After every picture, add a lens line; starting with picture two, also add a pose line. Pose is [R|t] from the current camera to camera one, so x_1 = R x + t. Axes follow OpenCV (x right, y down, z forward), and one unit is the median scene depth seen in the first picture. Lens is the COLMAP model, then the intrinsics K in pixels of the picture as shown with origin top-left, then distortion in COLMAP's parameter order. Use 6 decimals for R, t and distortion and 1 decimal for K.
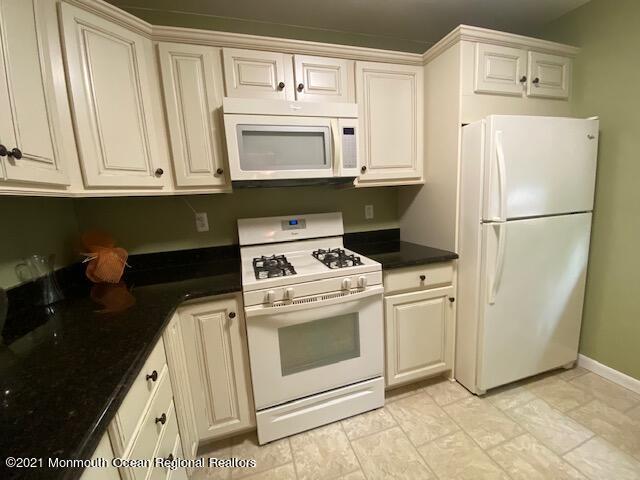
lens RADIAL K [[257.3, 0, 320.0], [0, 257.3, 240.0], [0, 0, 1]] dist [0.019804, -0.023144]
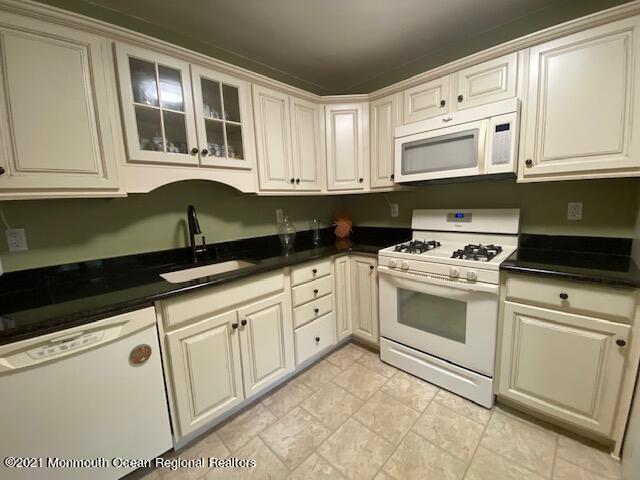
lens RADIAL K [[257.3, 0, 320.0], [0, 257.3, 240.0], [0, 0, 1]] dist [0.019804, -0.023144]
pose [[0.470254, 0.164490, -0.867066, 0.735093], [-0.122796, 0.985115, 0.120286, -0.030816], [0.873946, 0.049907, 0.483453, -0.070359]]
